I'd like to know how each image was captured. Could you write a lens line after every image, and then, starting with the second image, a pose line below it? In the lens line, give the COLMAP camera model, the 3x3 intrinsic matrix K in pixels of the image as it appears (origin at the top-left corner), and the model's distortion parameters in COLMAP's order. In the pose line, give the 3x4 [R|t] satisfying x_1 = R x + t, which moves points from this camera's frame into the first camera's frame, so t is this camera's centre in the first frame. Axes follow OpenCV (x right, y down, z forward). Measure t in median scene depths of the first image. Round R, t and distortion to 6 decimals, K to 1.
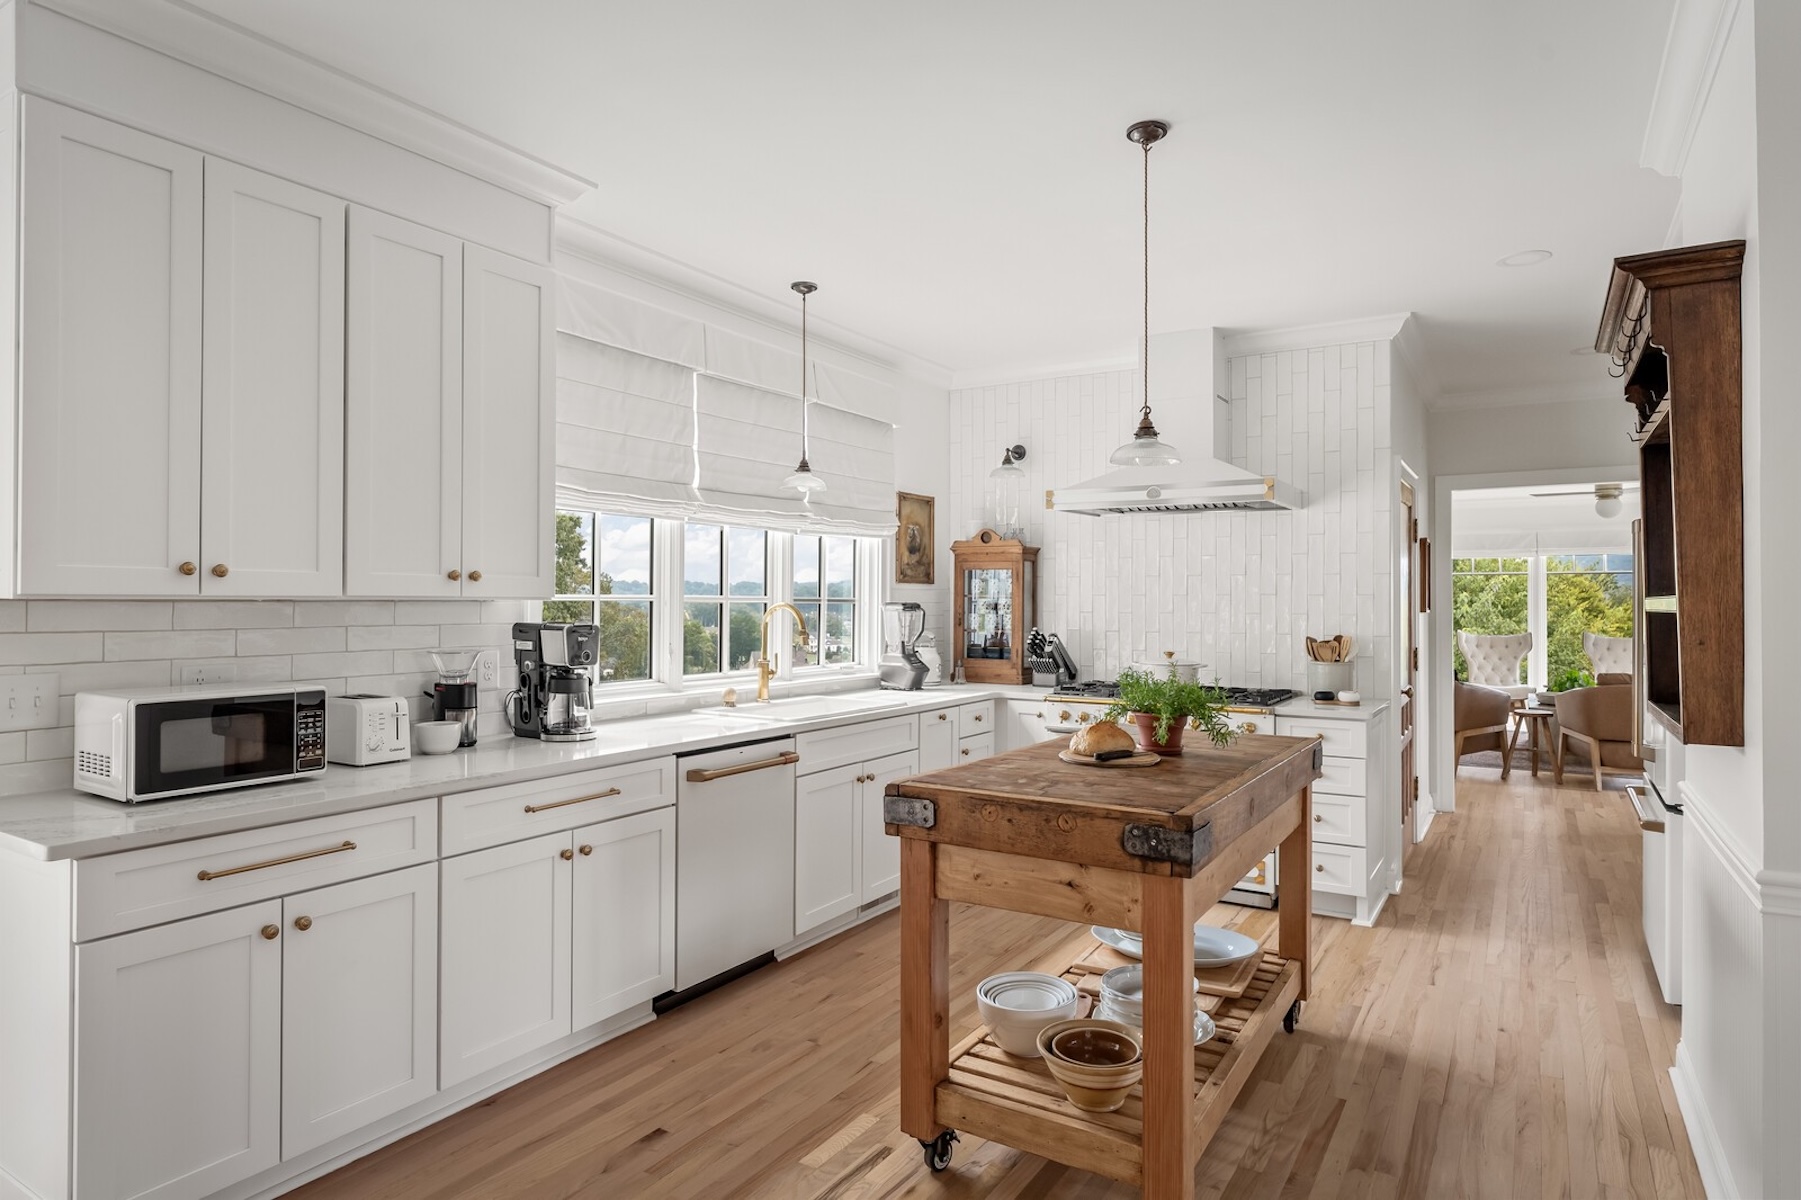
lens RADIAL K [[1024.4, 0, 901.7], [0, 1024.4, 594.5], [0, 0, 1]] dist [-0.004305, -0.000365]
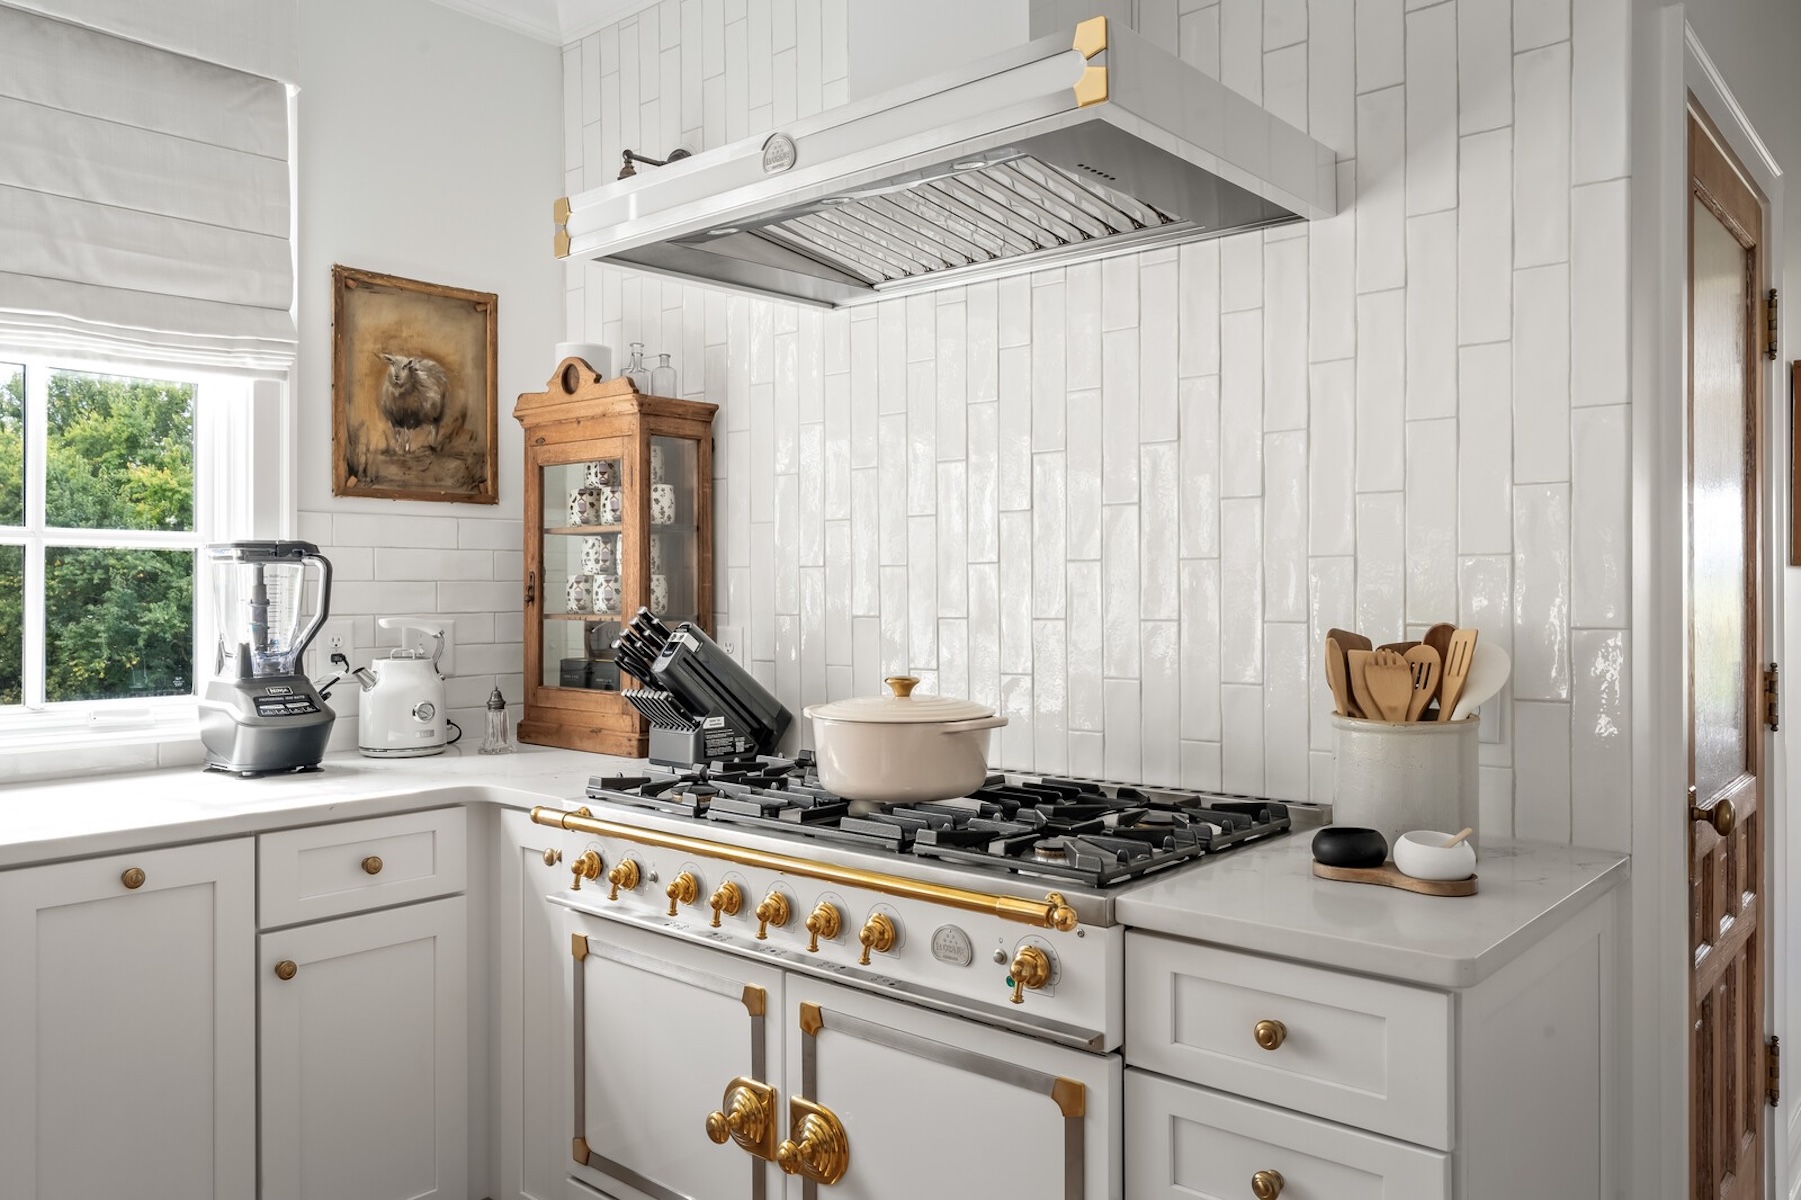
lens RADIAL K [[1308.7, 0, 898.5], [0, 1308.7, 596.2], [0, 0, 1]] dist [-0.004816, -0.000647]
pose [[0.985722, -0.004370, -0.168324, 0.341039], [0.006307, 0.999920, 0.010976, 0.026782], [0.168262, -0.011881, 0.985671, 0.615483]]
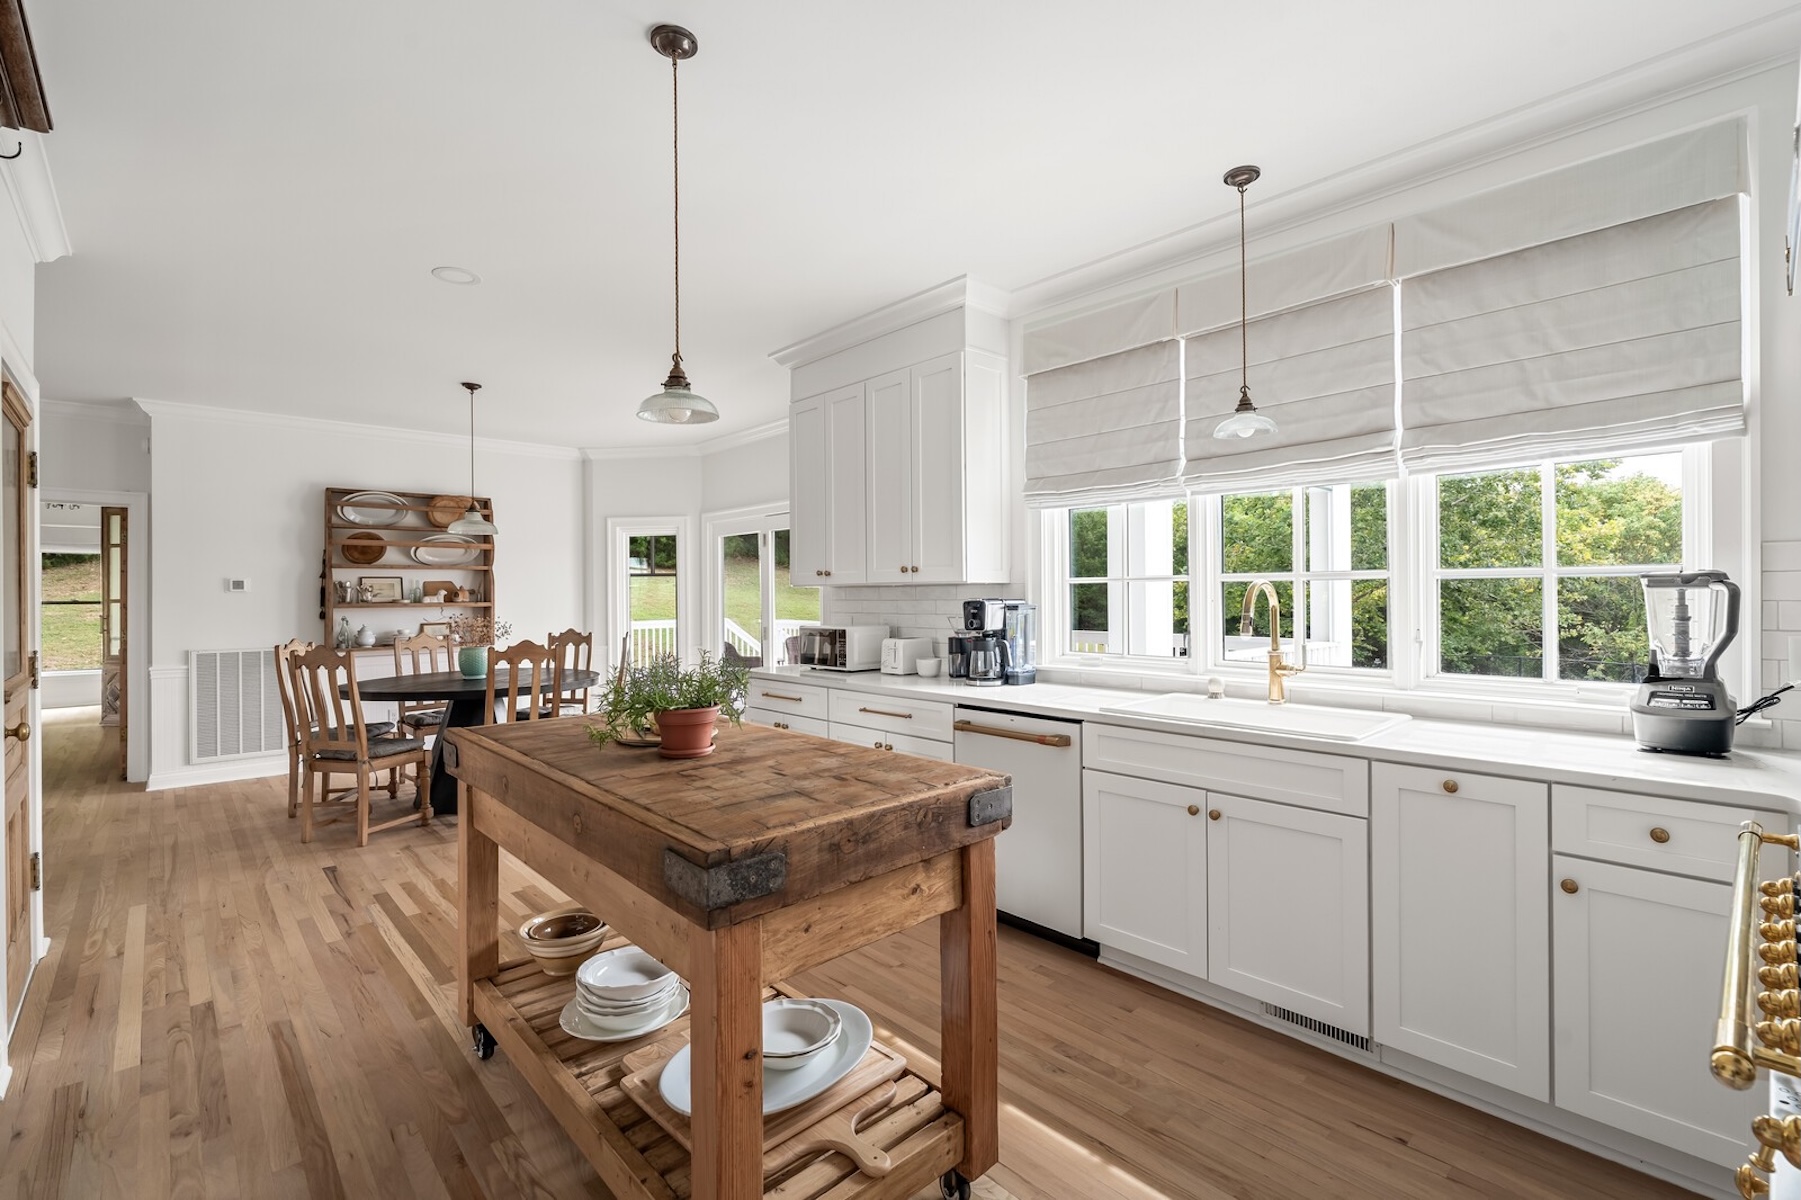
lens RADIAL K [[807.0, 0, 902.2], [0, 807.0, 592.4], [0, 0, 1]] dist [-0.002741, -0.000349]
pose [[-0.268809, -0.003786, -0.963186, 0.509348], [0.013755, 0.999875, -0.007769, 0.017373], [0.963095, -0.015337, -0.268724, 0.814227]]
